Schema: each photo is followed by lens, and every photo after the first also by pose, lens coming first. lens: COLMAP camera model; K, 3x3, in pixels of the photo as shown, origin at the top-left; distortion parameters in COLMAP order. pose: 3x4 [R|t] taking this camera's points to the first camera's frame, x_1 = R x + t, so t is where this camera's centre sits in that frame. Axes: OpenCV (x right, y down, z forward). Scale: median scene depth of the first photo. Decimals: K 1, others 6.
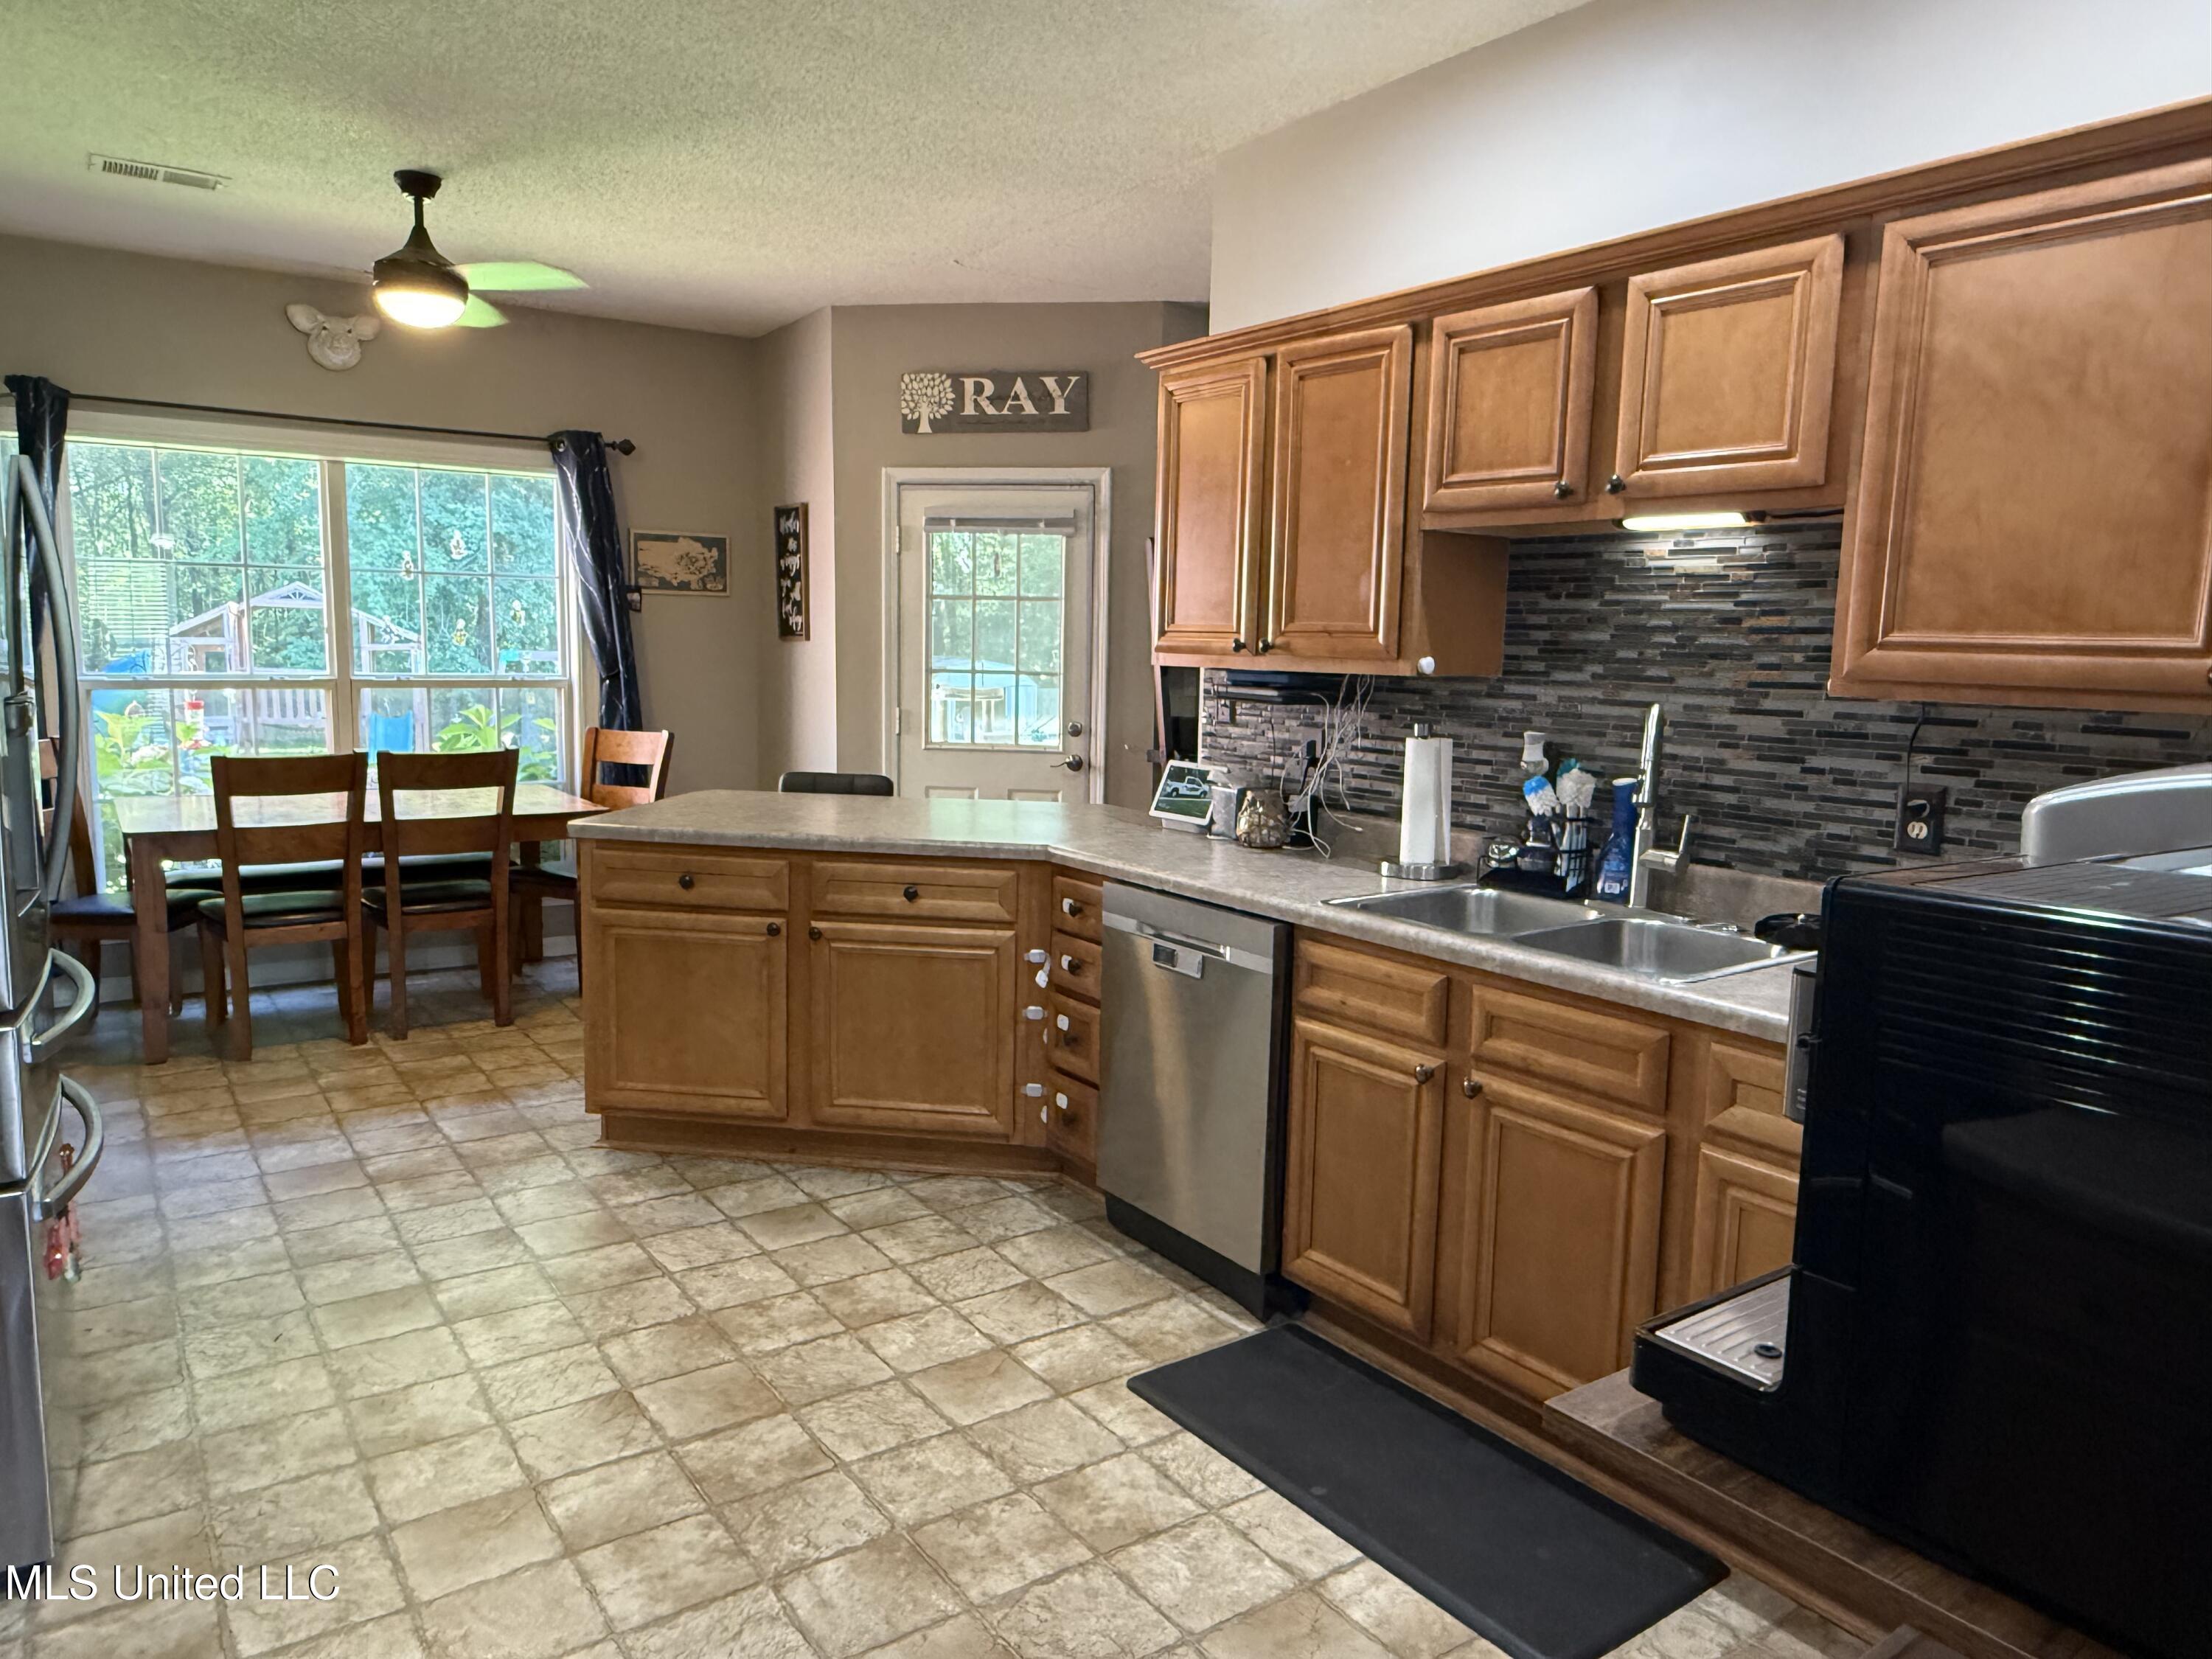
lens RADIAL K [[1454.4, 0, 1094.5], [0, 1454.4, 827.0], [0, 0, 1]] dist [0.002411, -0.000273]
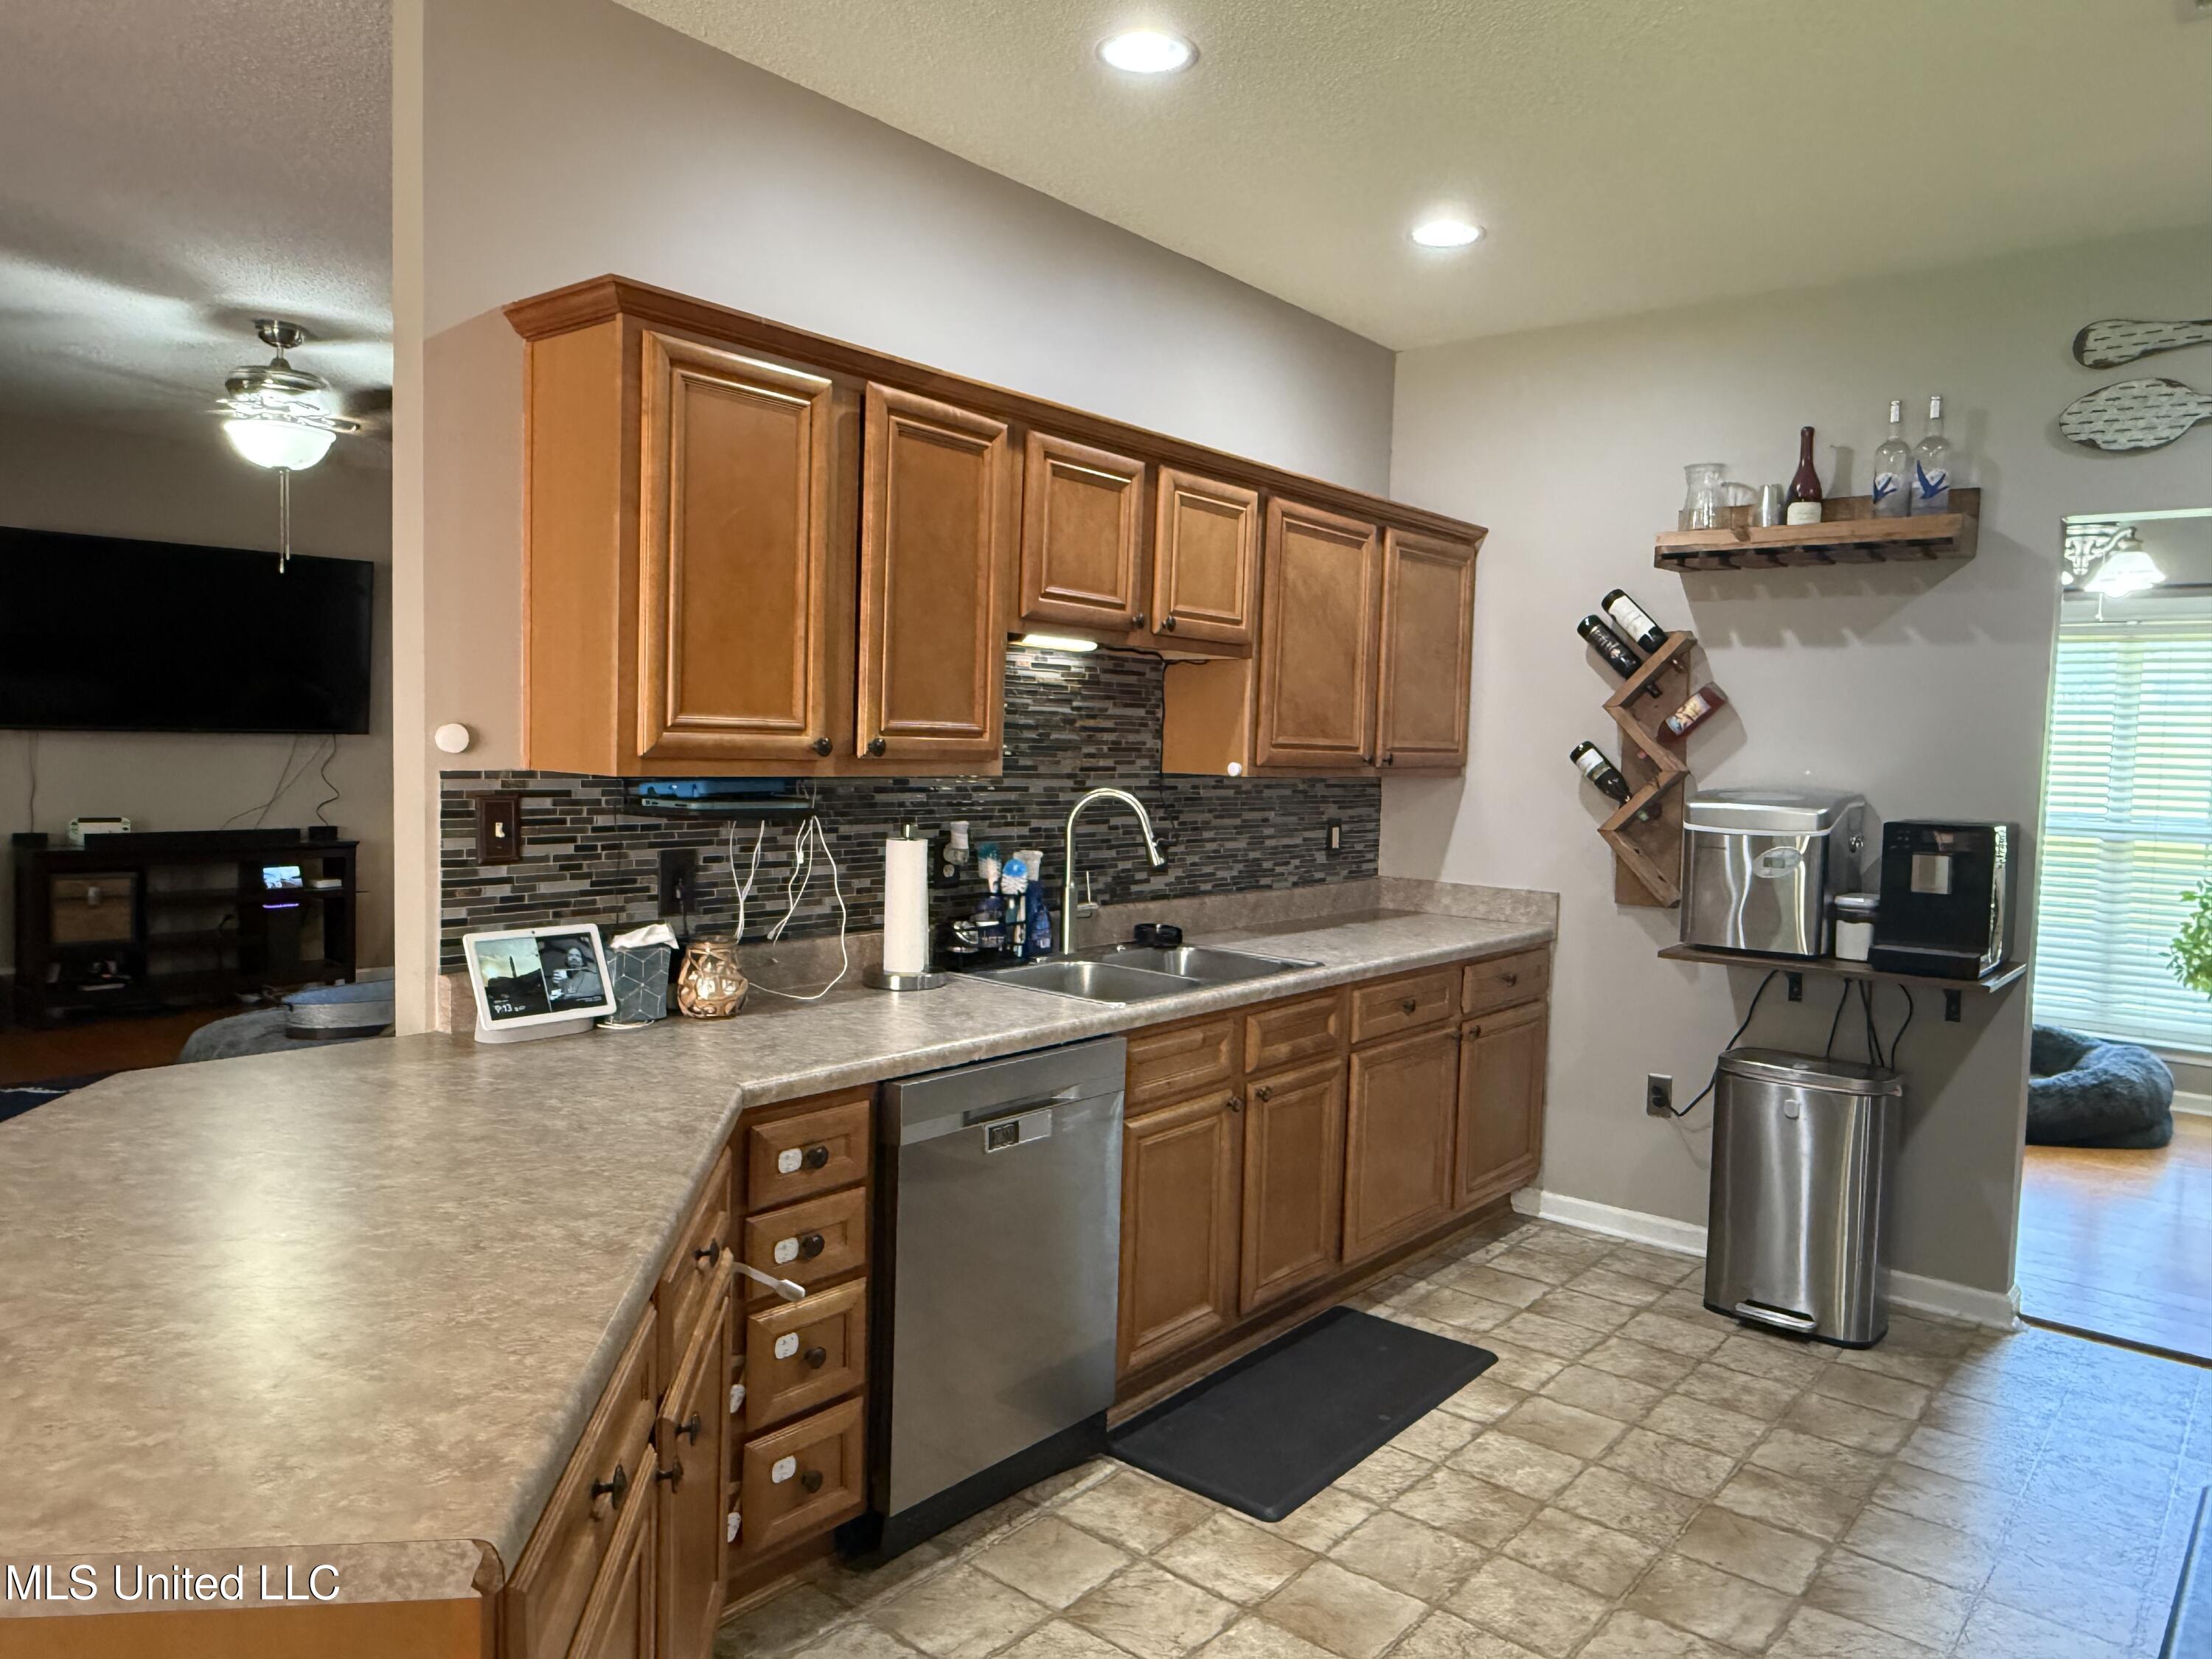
lens RADIAL K [[1454.4, 0, 1113.9], [0, 1454.4, 830.8], [0, 0, 1]] dist [0.002411, -0.000273]
pose [[-0.251828, -0.081598, 0.964326, -0.682037], [0.097649, 0.989211, 0.109204, -0.147959], [-0.962833, 0.121667, -0.241143, 1.038624]]
